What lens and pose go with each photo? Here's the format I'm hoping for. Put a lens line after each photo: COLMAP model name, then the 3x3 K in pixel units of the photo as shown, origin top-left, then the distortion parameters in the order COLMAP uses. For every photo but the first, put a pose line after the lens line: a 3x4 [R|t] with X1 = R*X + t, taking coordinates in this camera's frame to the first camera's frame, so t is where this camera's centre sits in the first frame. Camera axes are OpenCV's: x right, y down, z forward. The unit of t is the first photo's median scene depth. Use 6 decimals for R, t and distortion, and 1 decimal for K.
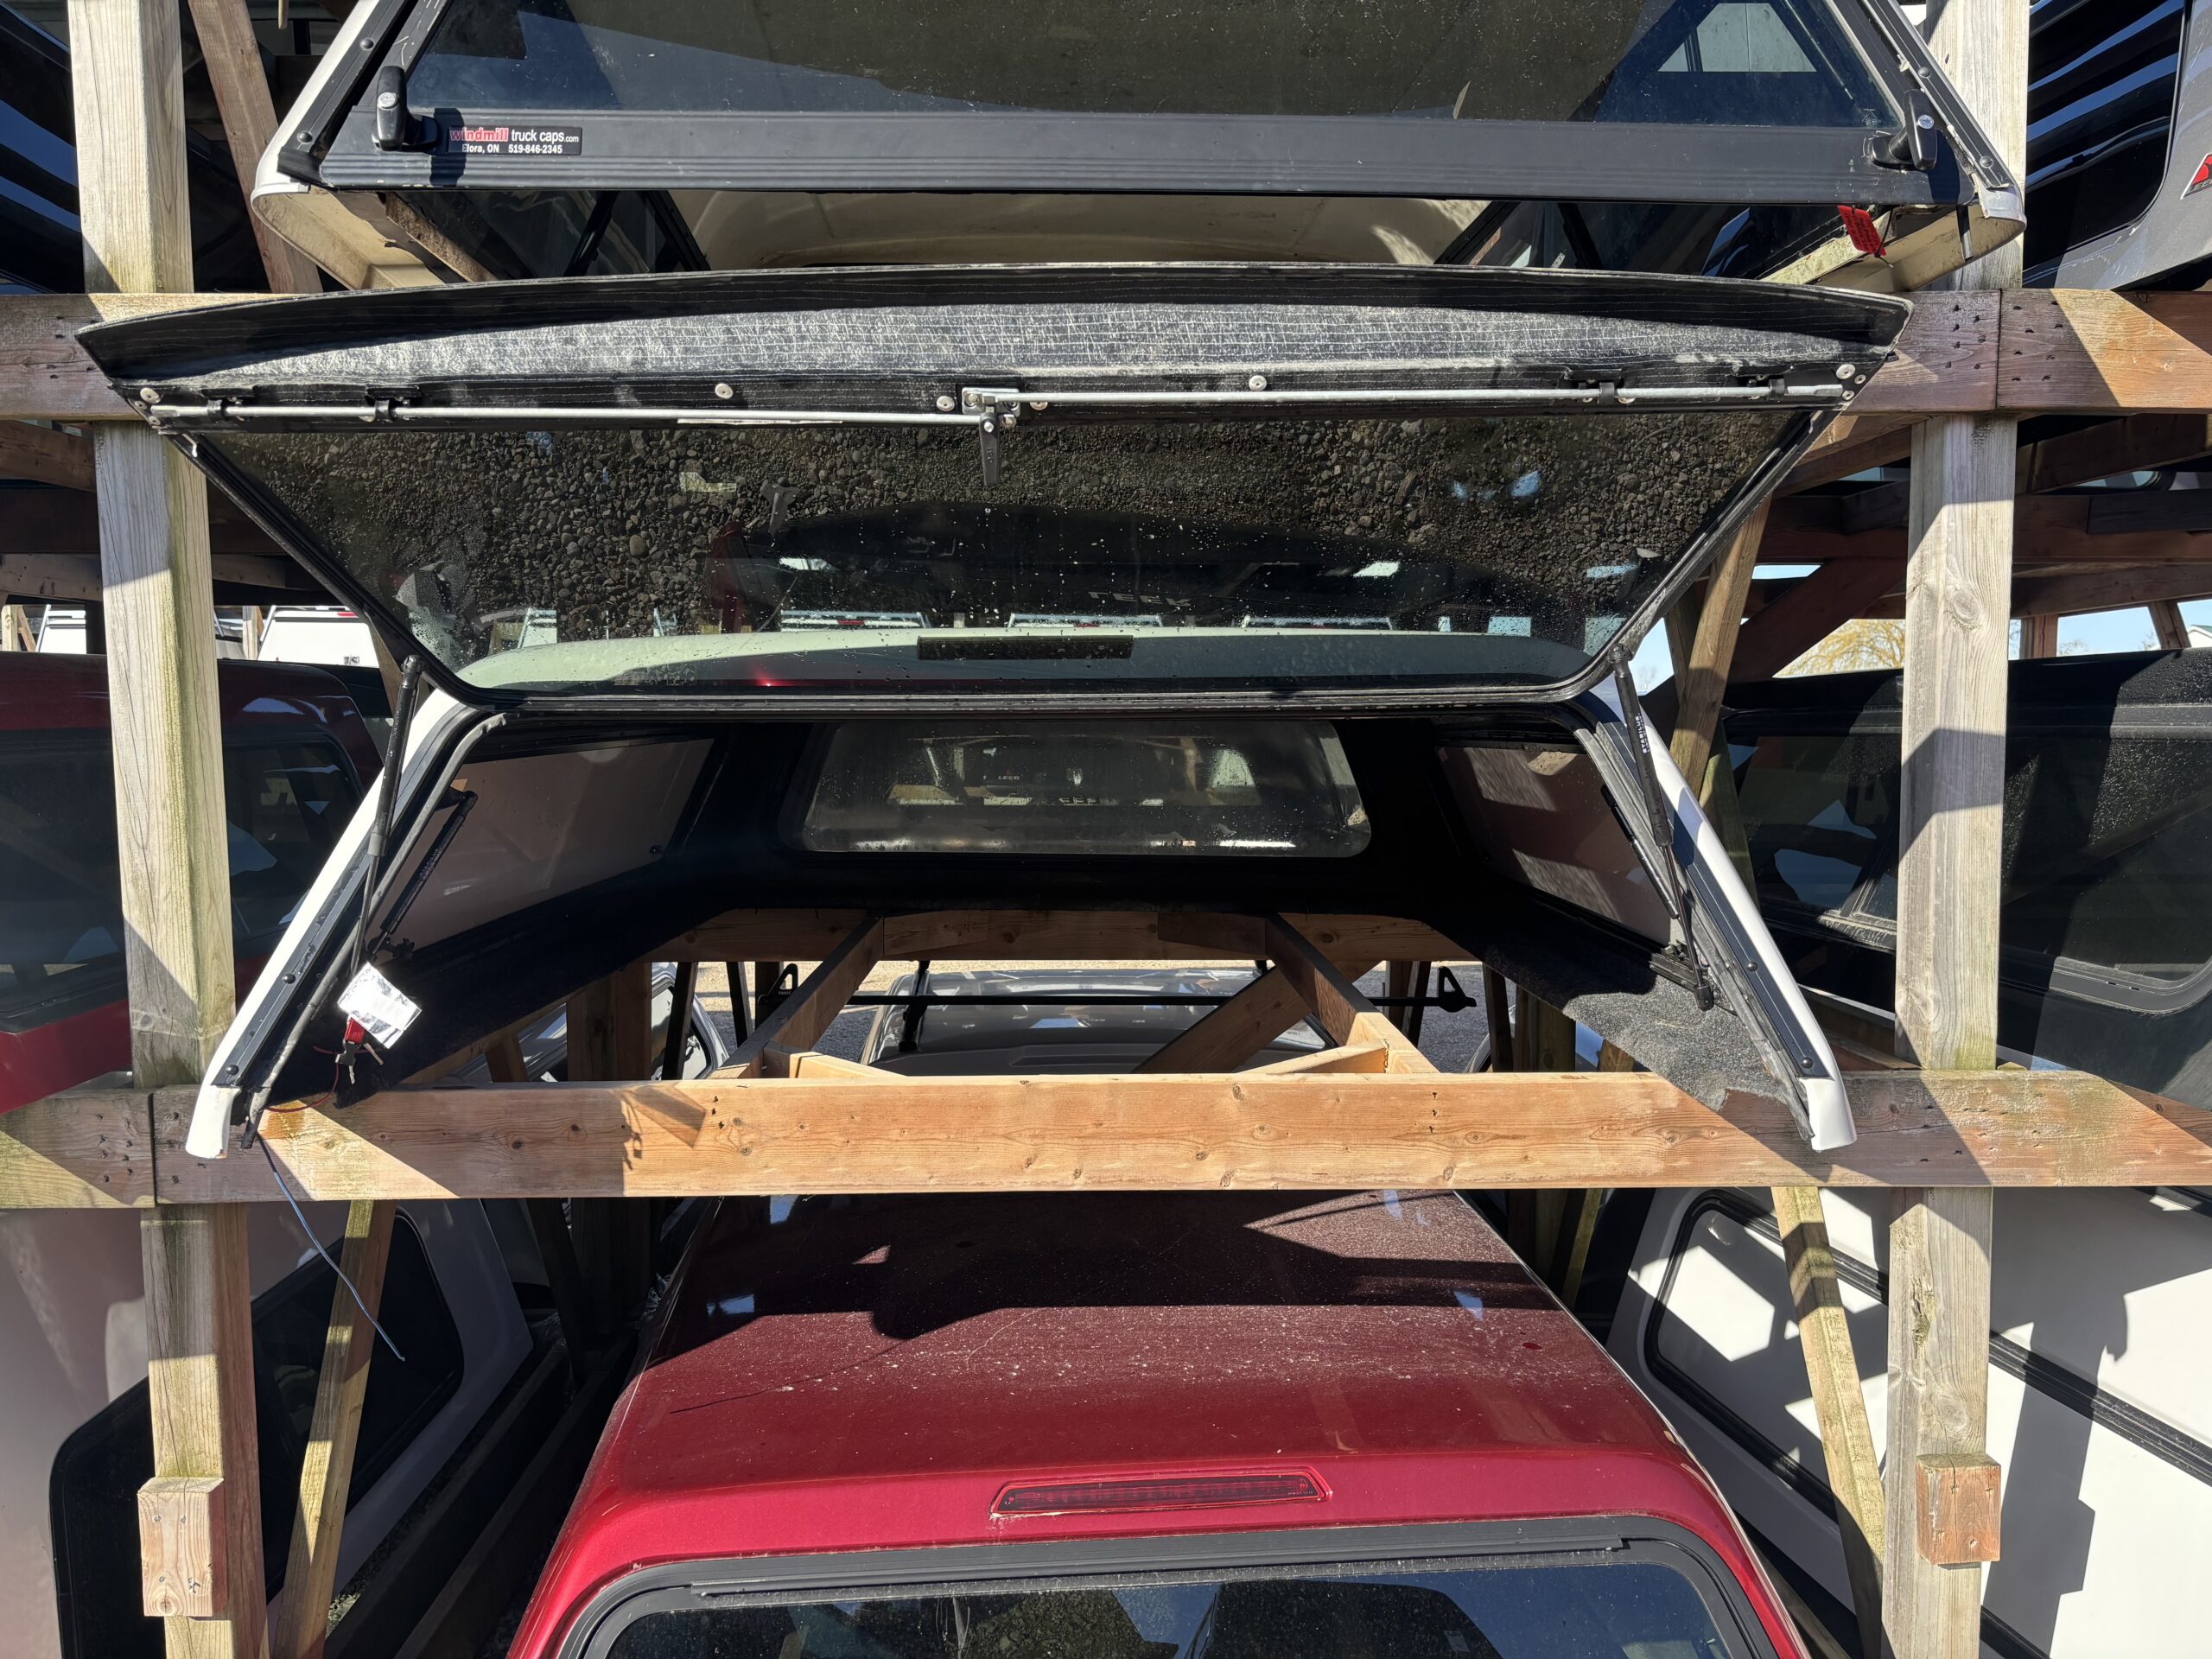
lens RADIAL K [[1689.1, 0, 1109.7], [0, 1689.1, 839.0], [0, 0, 1]] dist [0.067105, -0.091494]
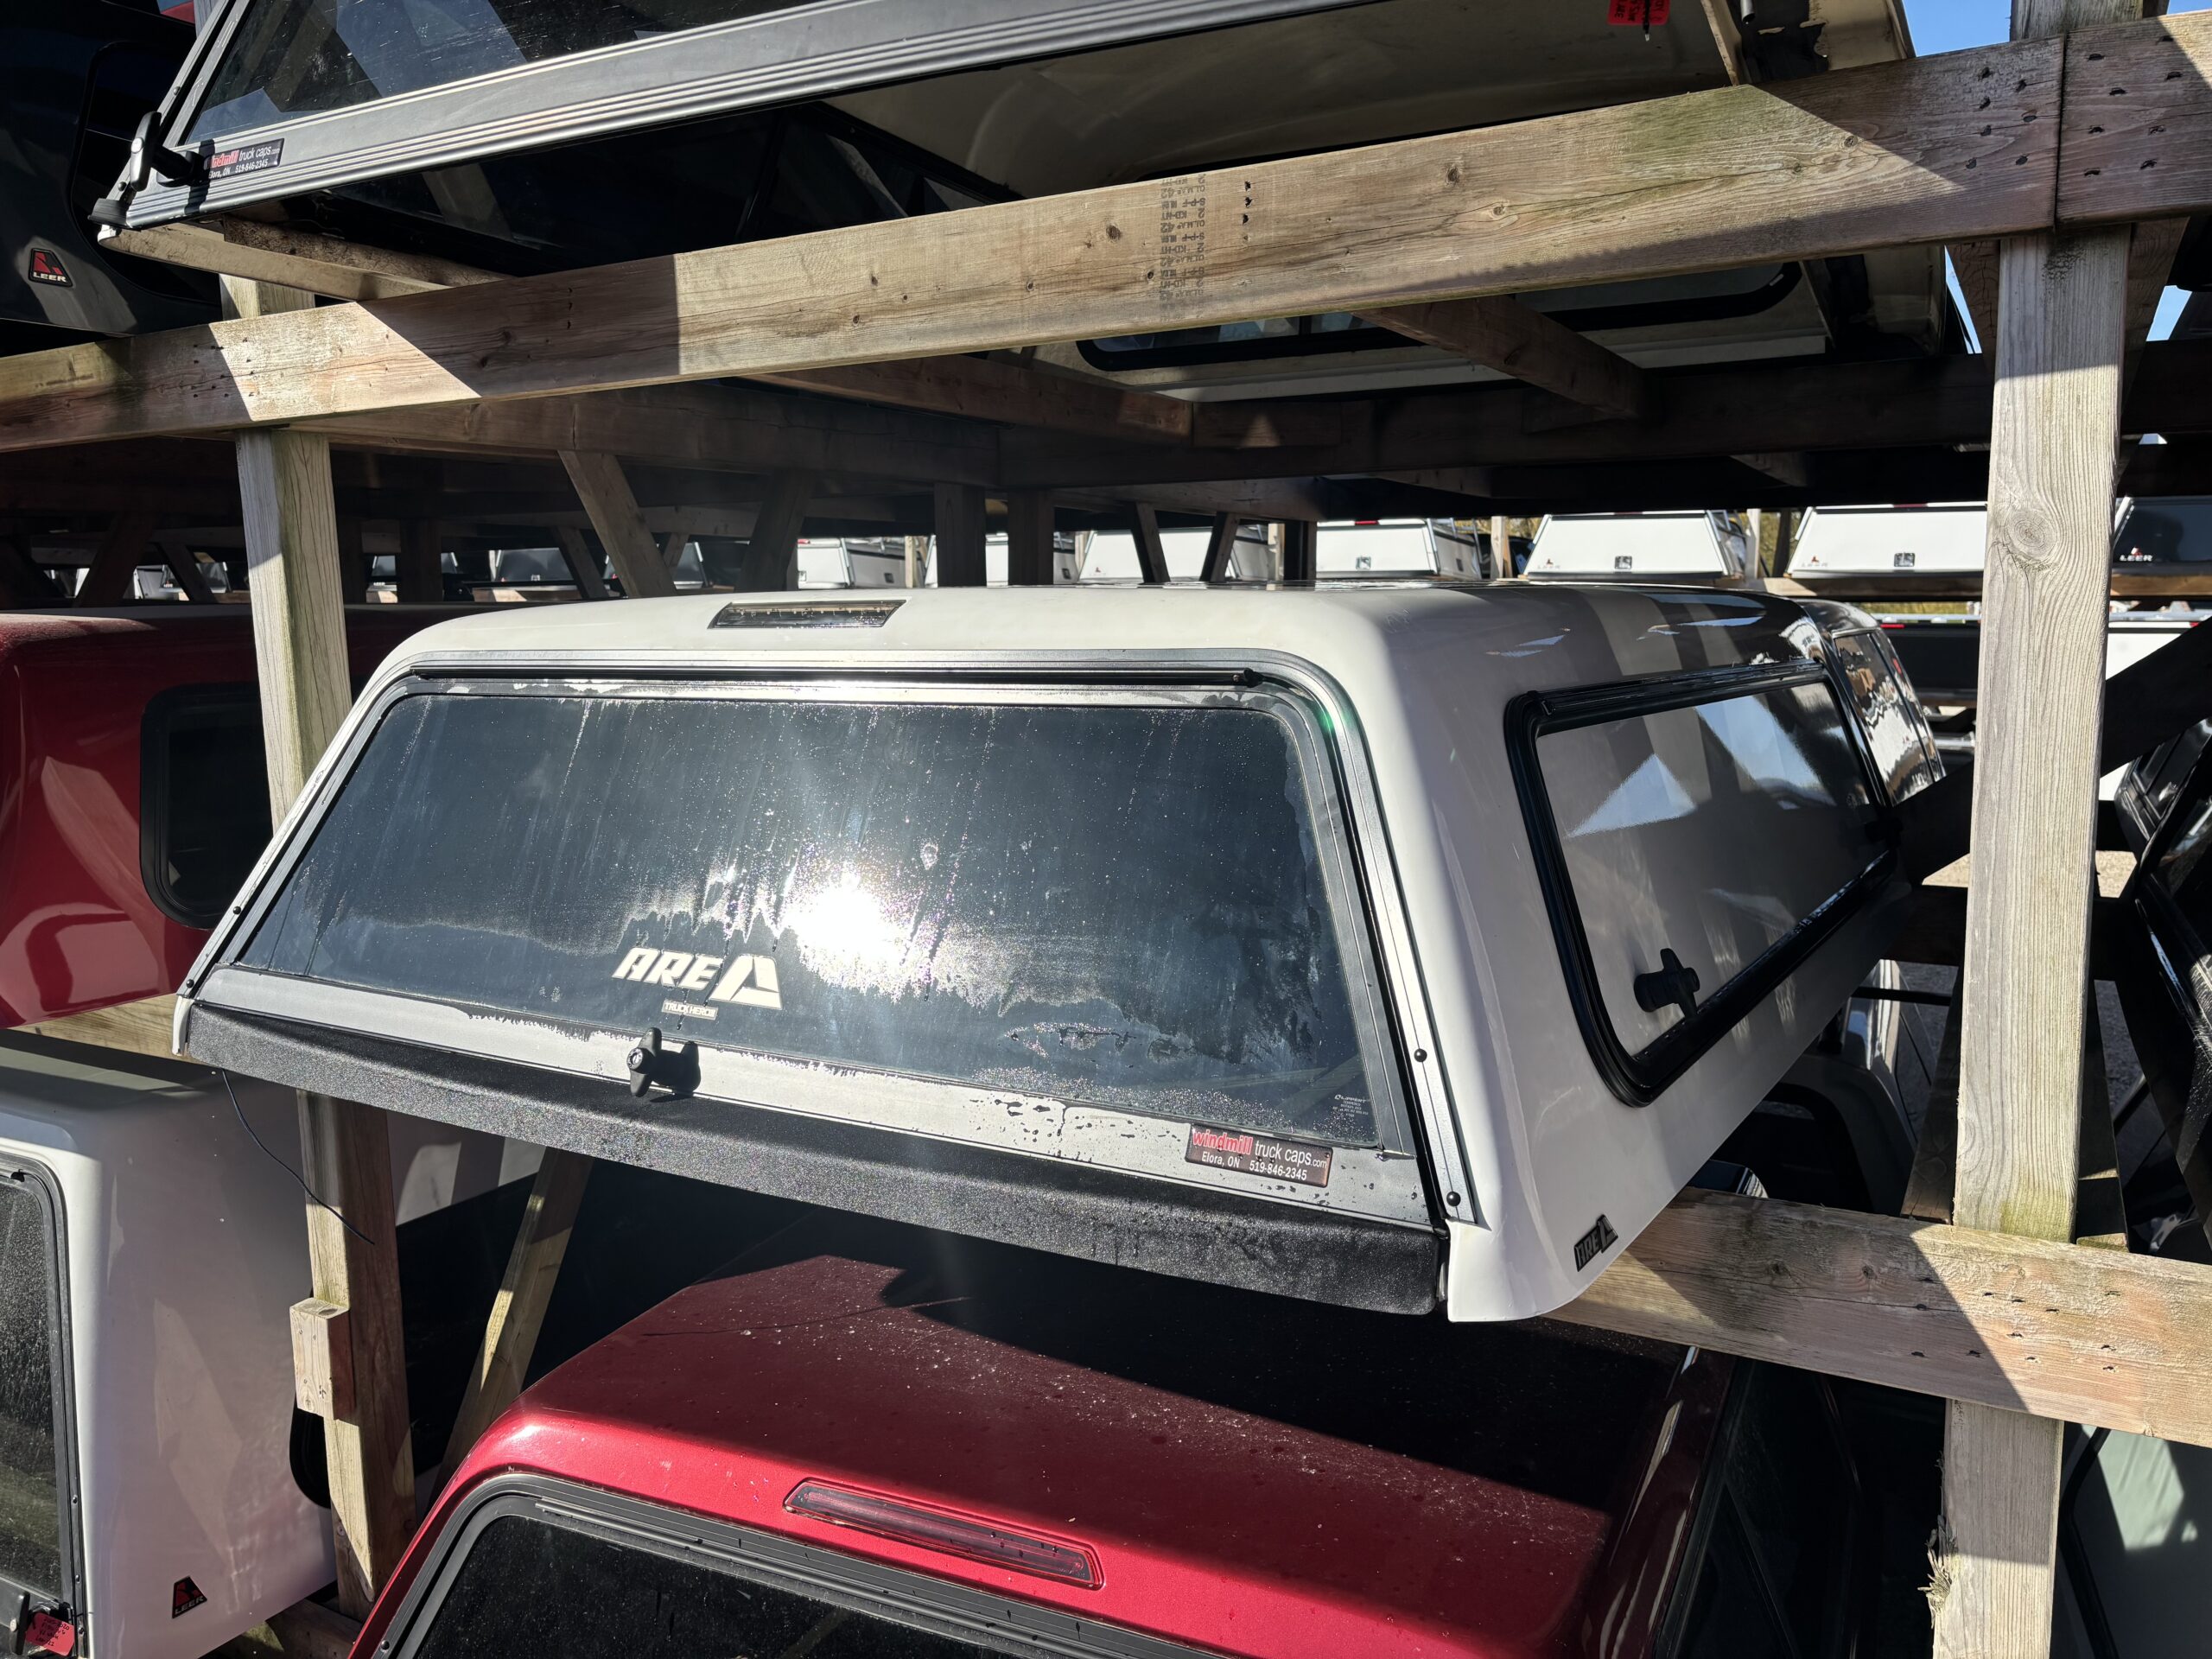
lens RADIAL K [[1681.1, 0, 1106.0], [0, 1681.1, 829.5], [0, 0, 1]] dist [0.044024, -0.063954]
pose [[0.861319, 0.057525, -0.504797, 0.536662], [-0.028989, 0.997515, 0.064211, -0.056272], [0.507237, -0.040673, 0.860846, 0.265678]]
